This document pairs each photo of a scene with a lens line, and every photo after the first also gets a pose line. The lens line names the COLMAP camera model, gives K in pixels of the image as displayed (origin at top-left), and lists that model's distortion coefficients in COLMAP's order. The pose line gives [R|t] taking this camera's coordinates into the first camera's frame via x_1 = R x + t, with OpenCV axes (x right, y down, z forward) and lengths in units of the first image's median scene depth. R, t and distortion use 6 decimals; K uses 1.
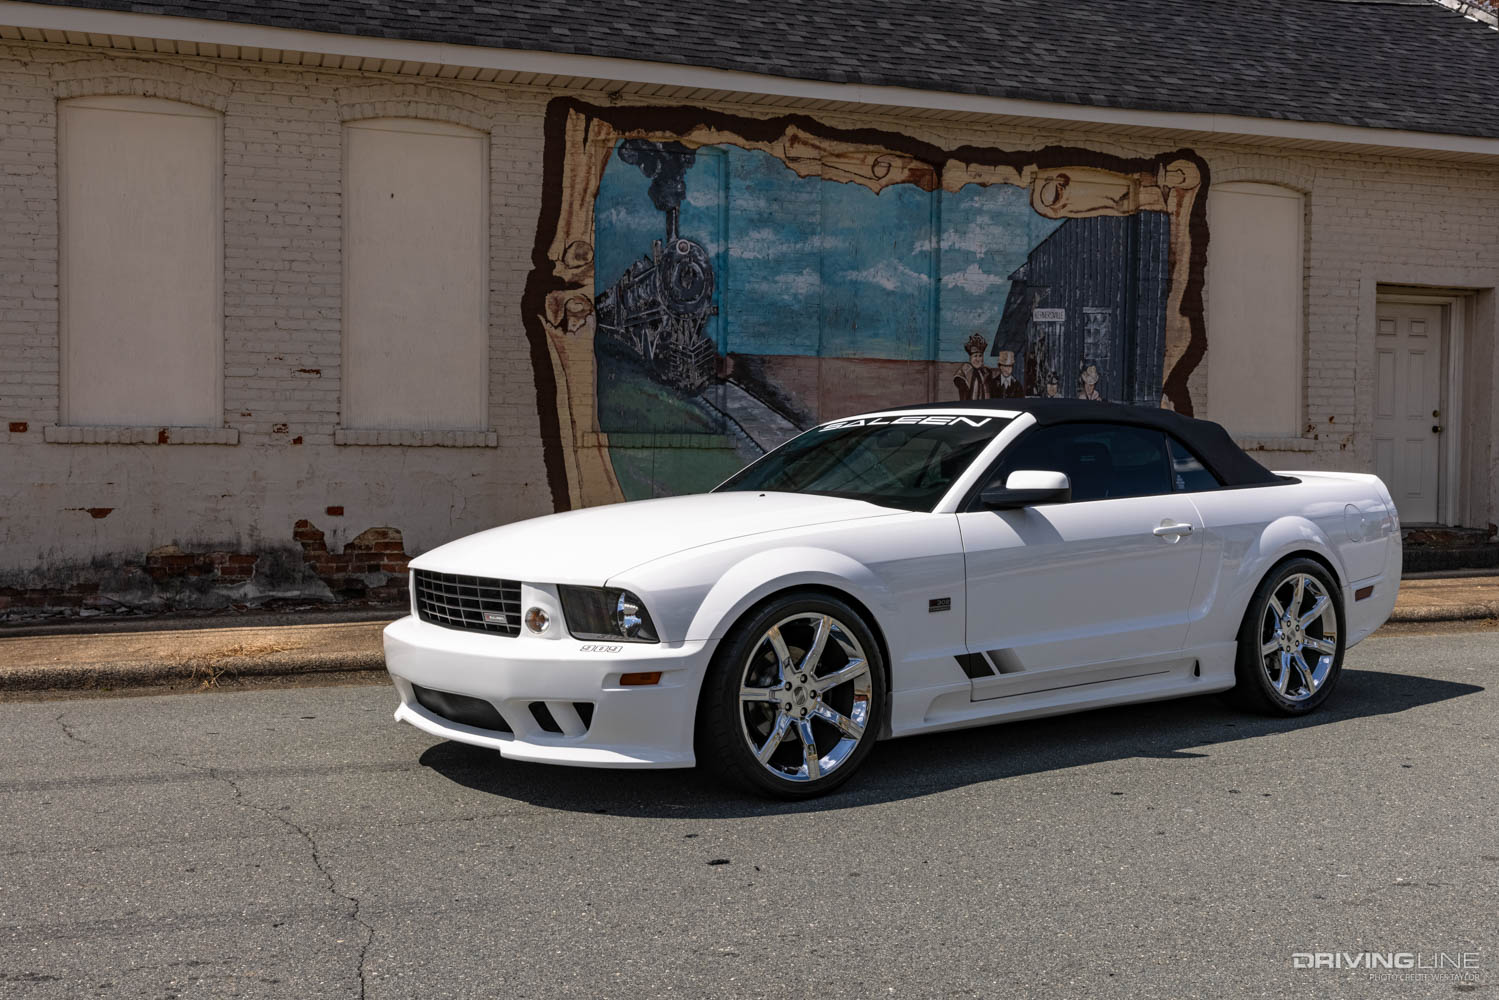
lens RADIAL K [[1522.0, 0, 744.5], [0, 1522.0, 492.9], [0, 0, 1]] dist [0.037498, 0.000000]
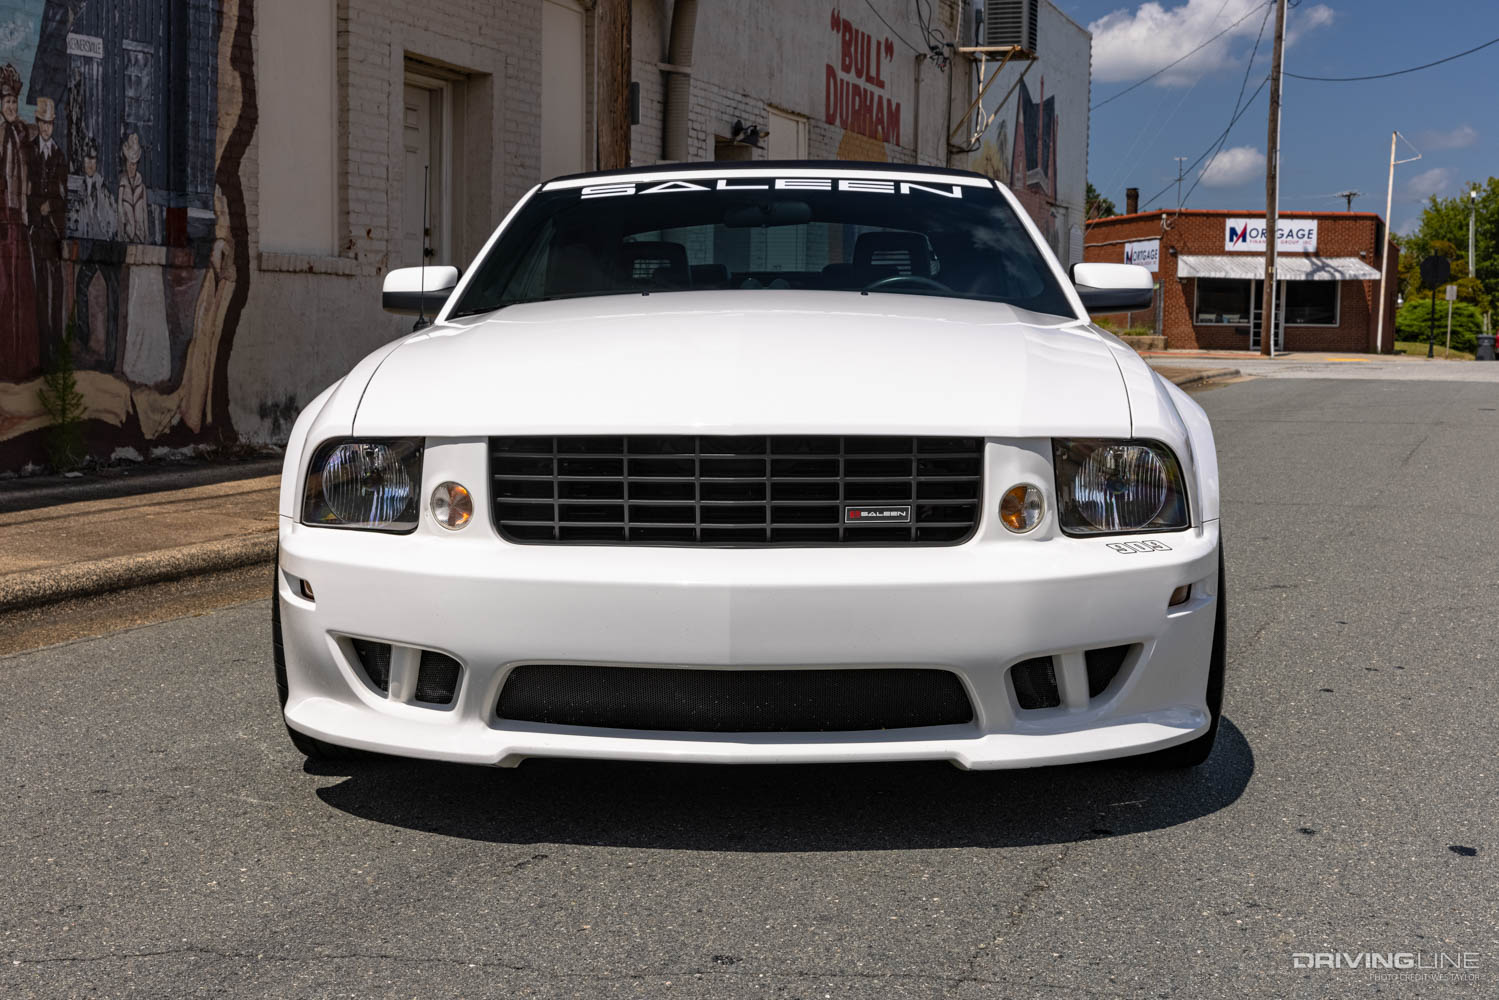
lens RADIAL K [[2081.3, 0, 706.8], [0, 2081.3, 507.2], [0, 0, 1]] dist [0.042175, 0.000000]
pose [[0.634672, -0.063832, 0.770141, -0.337535], [0.009890, 0.997172, 0.074499, 0.011845], [-0.772718, -0.039666, 0.633509, 0.269651]]
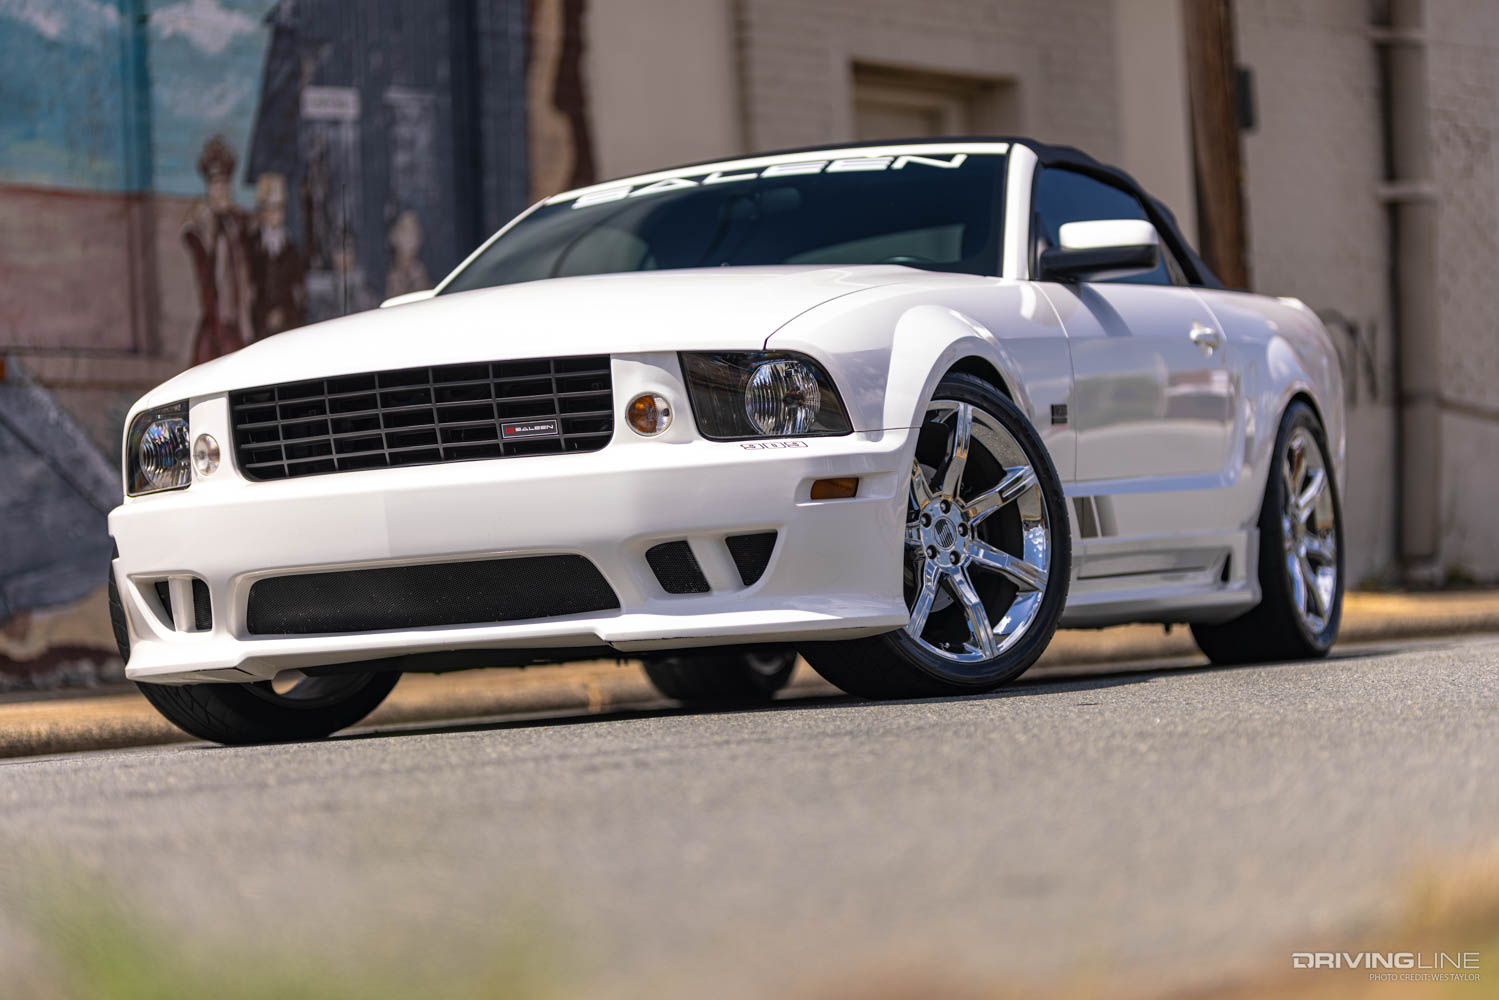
lens RADIAL K [[4488.2, 0, 751.9], [0, 4488.2, 500.1], [0, 0, 1]] dist [-0.037955, 0.000000]
pose [[0.843900, -0.033932, 0.535426, -0.469338], [0.073612, 0.995882, -0.052910, 0.094852], [-0.531426, 0.084065, 0.842923, -0.241717]]
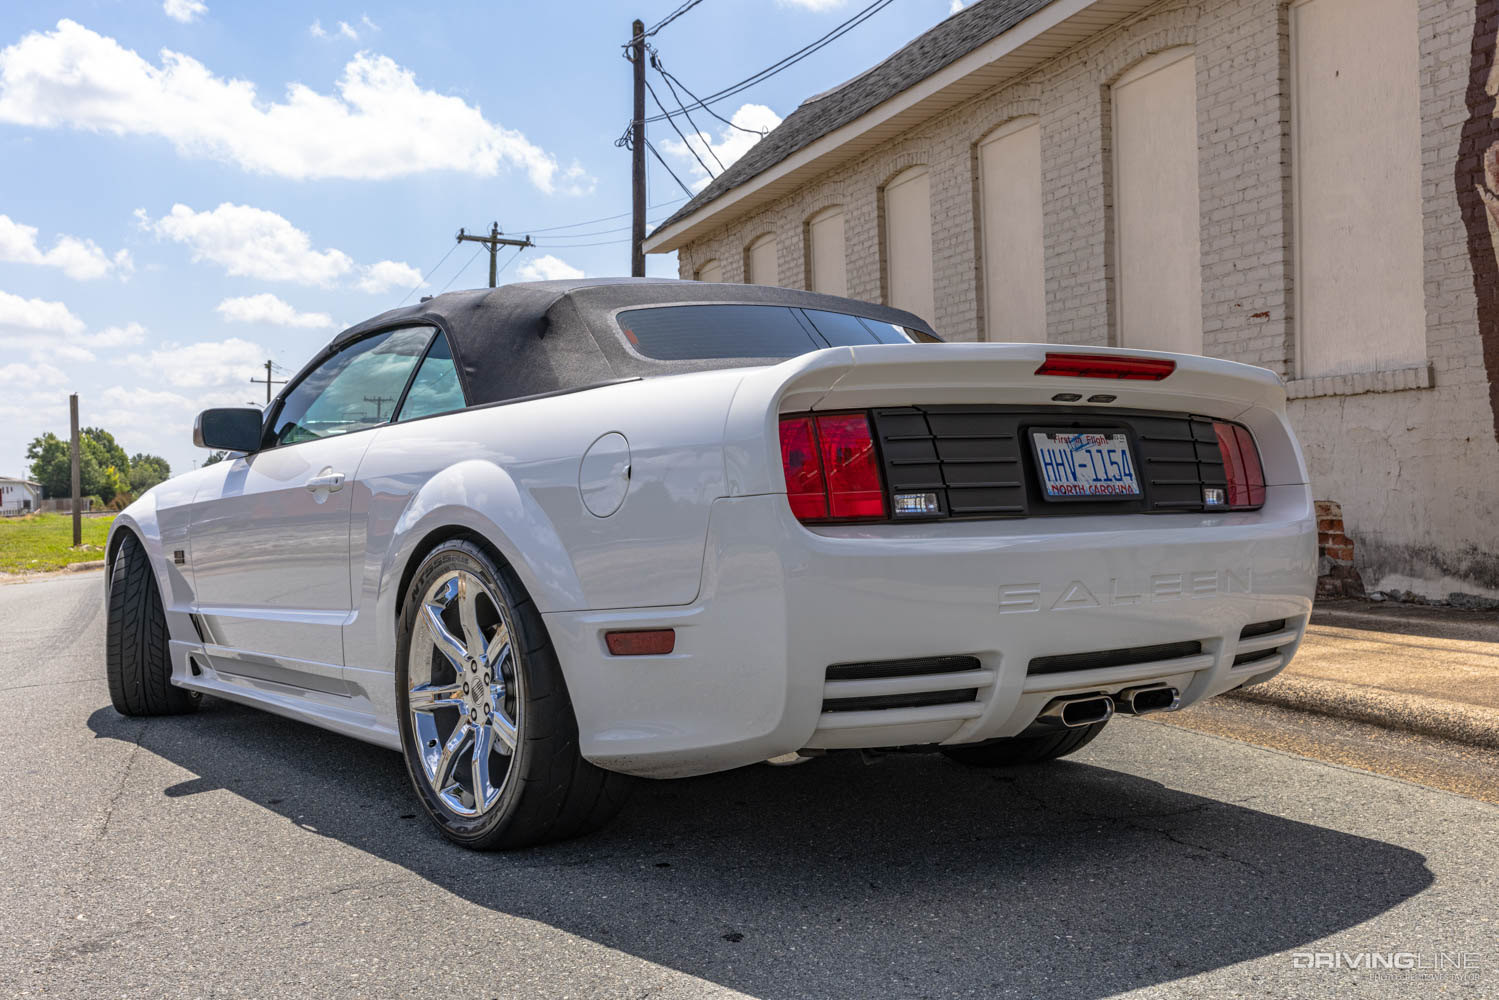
lens RADIAL K [[1522.0, 0, 733.4], [0, 1522.0, 512.5], [0, 0, 1]] dist [0.037498, 0.000000]
pose [[0.002337, 0.014173, -0.999897, 0.514813], [0.002571, 0.999896, 0.014179, 0.015509], [0.999994, -0.002604, 0.002300, 0.643477]]
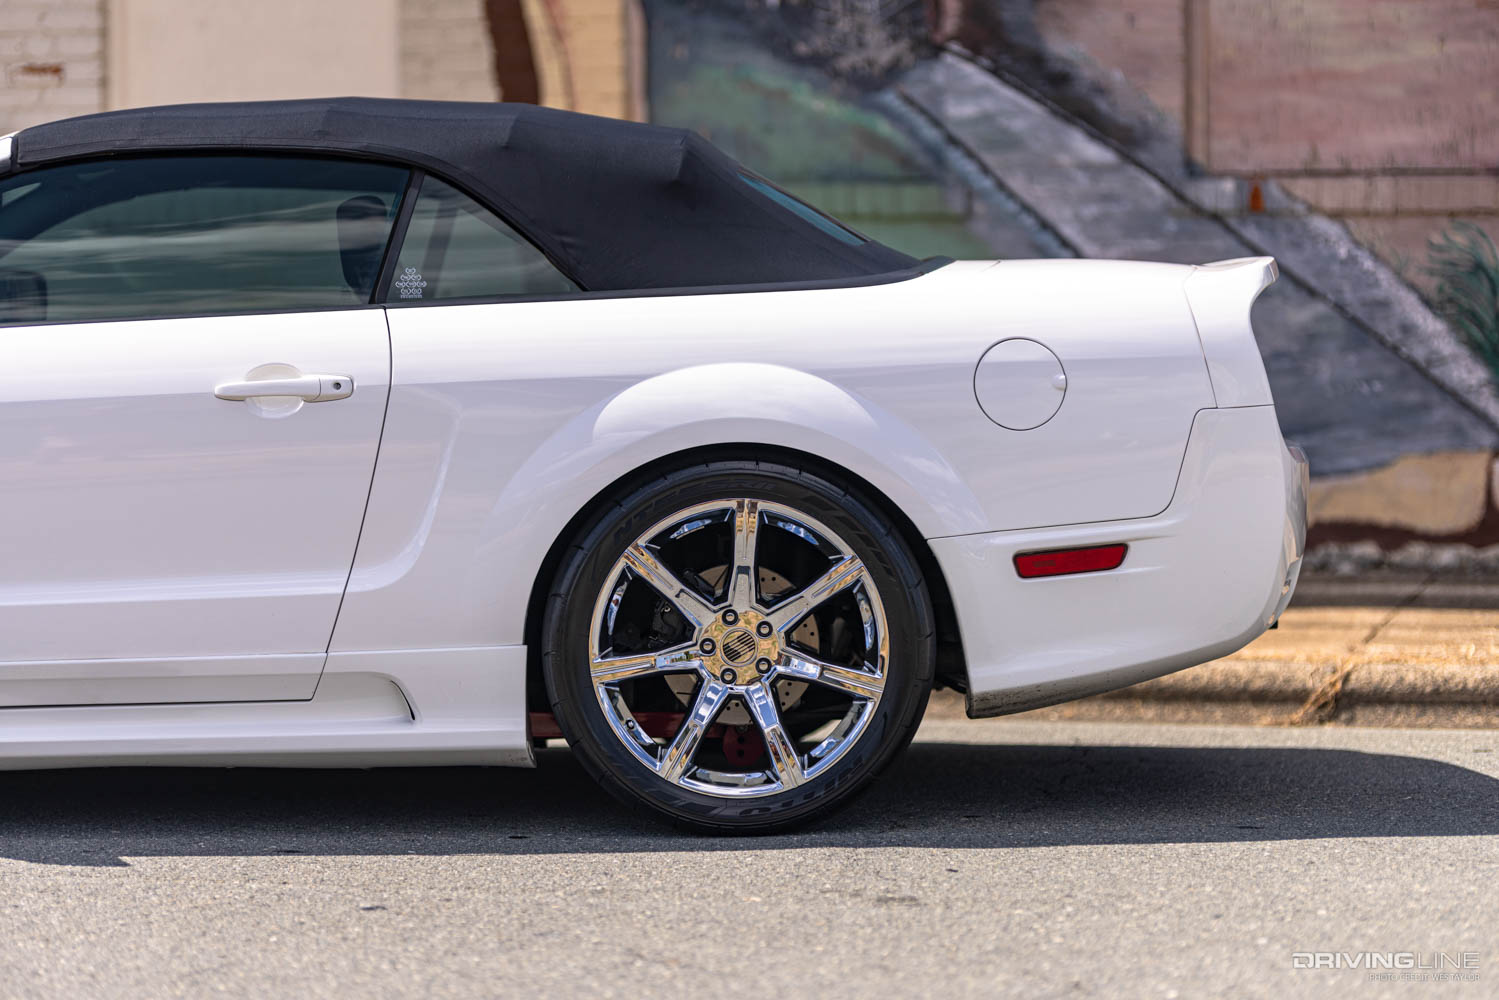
lens RADIAL K [[4488.2, 0, 750.1], [0, 4488.2, 498.4], [0, 0, 1]] dist [-0.037955, 0.000000]
pose [[0.816962, 0.019613, -0.576358, 0.636043], [-0.001600, 0.999495, 0.031744, 0.007783], [0.576690, -0.025011, 0.816580, -0.009696]]
